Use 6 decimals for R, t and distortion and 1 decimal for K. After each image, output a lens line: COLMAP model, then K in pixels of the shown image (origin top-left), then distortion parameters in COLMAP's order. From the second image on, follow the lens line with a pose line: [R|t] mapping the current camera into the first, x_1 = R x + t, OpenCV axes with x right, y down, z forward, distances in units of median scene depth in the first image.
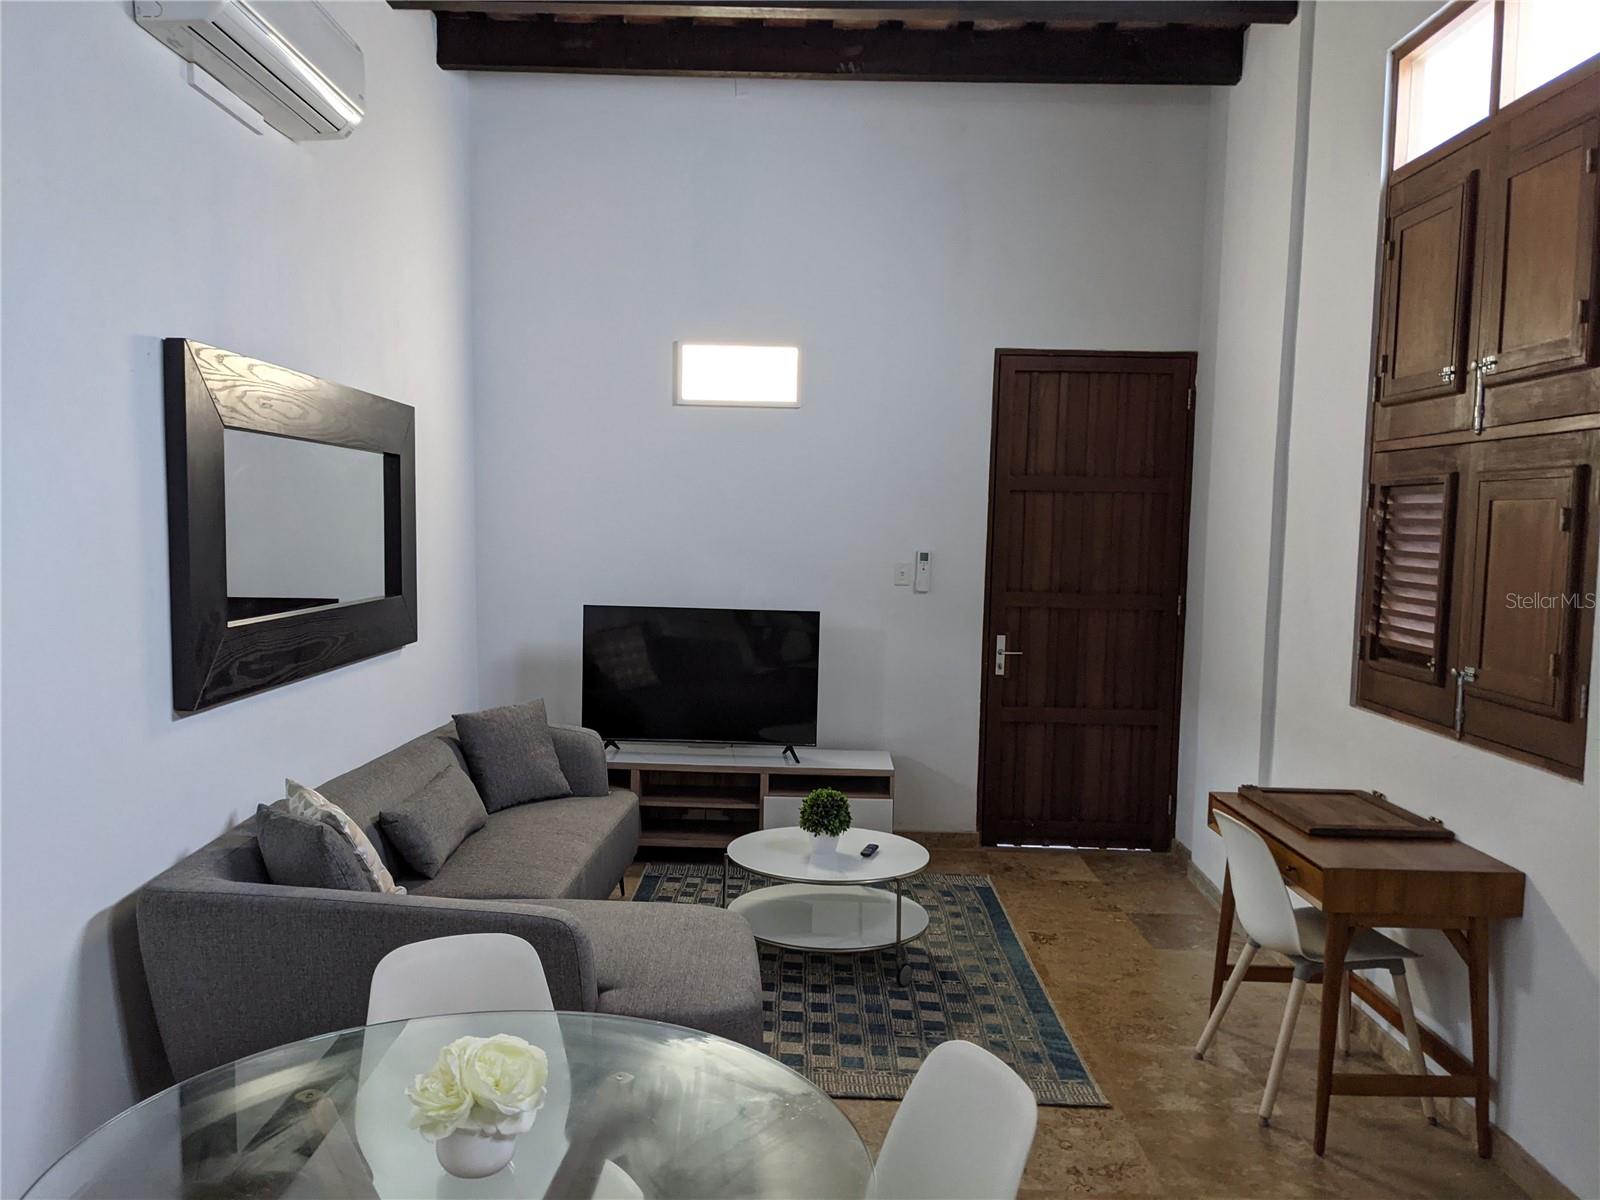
lens RADIAL K [[1252.8, 0, 797.9], [0, 1252.8, 633.7], [0, 0, 1]] dist [0.052049, -0.013111]
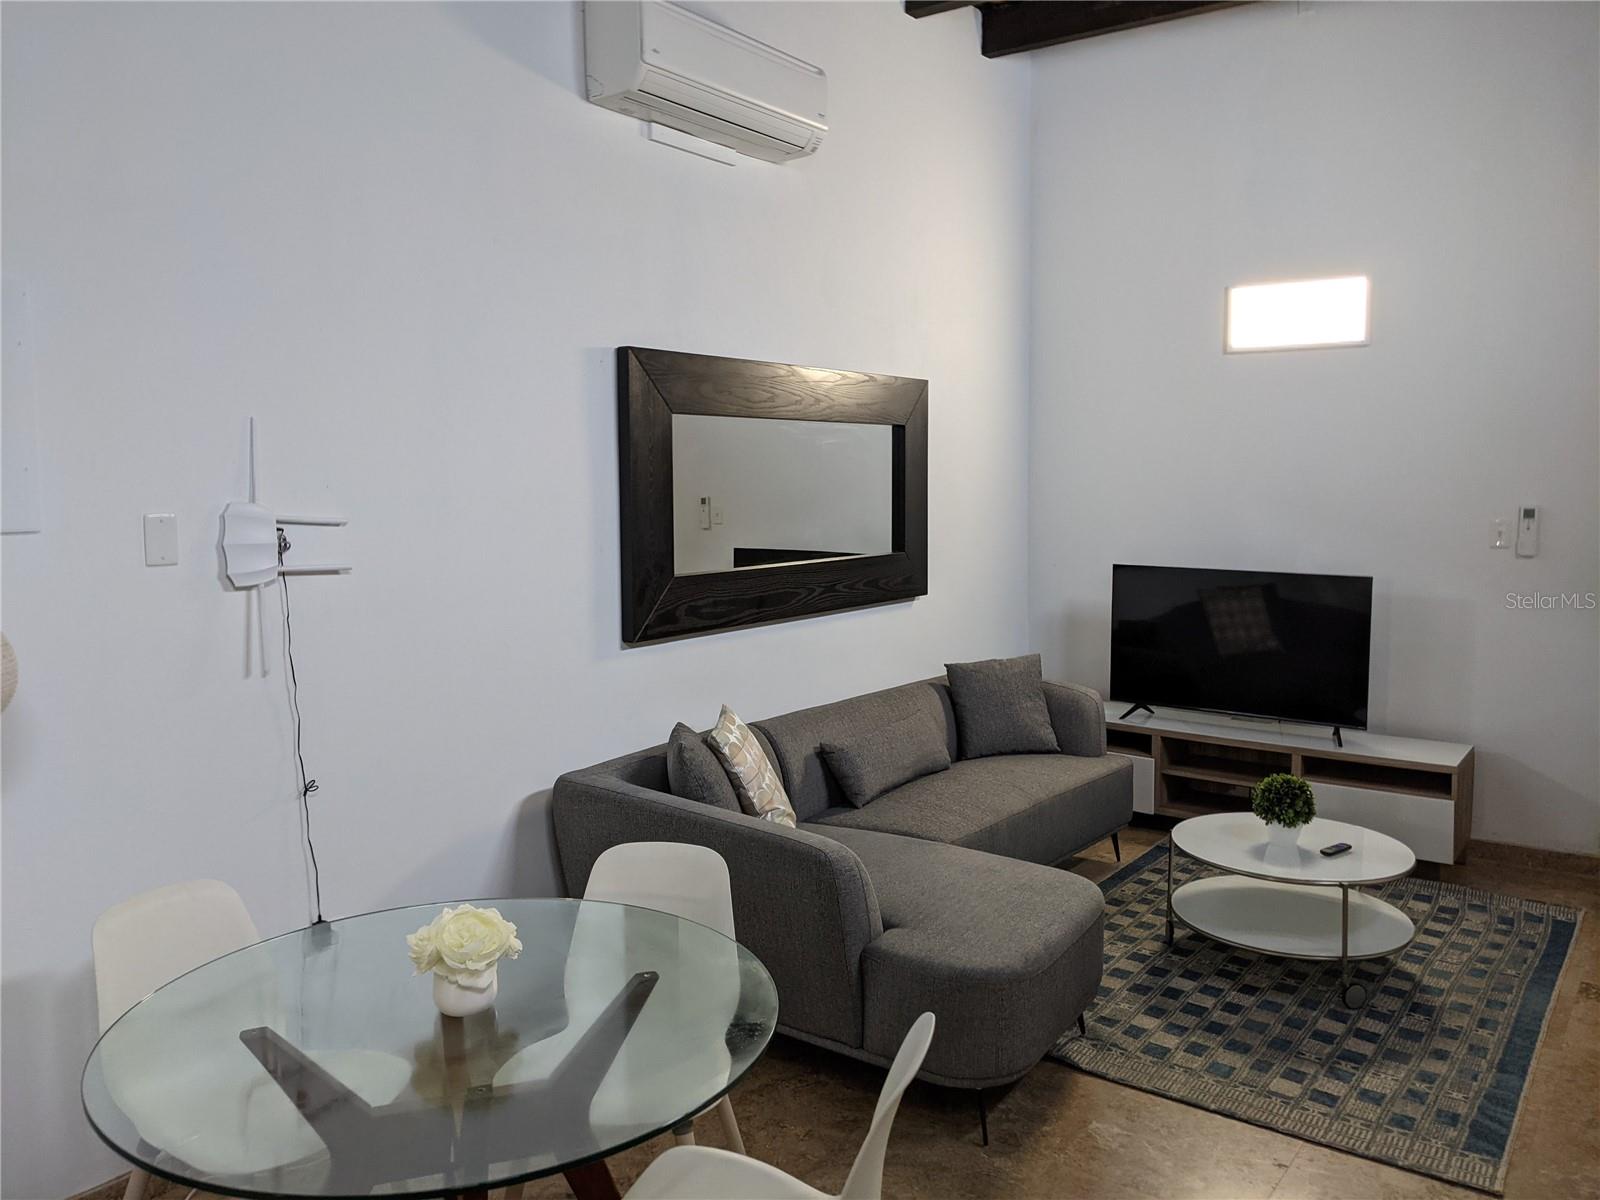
lens RADIAL K [[1253.6, 0, 808.0], [0, 1253.6, 593.7], [0, 0, 1]] dist [0.077244, -0.124264]
pose [[0.816384, 0.033433, -0.576541, 0.258604], [-0.031654, 0.999413, 0.013133, -0.006326], [0.576642, 0.007529, 0.816962, 0.058826]]
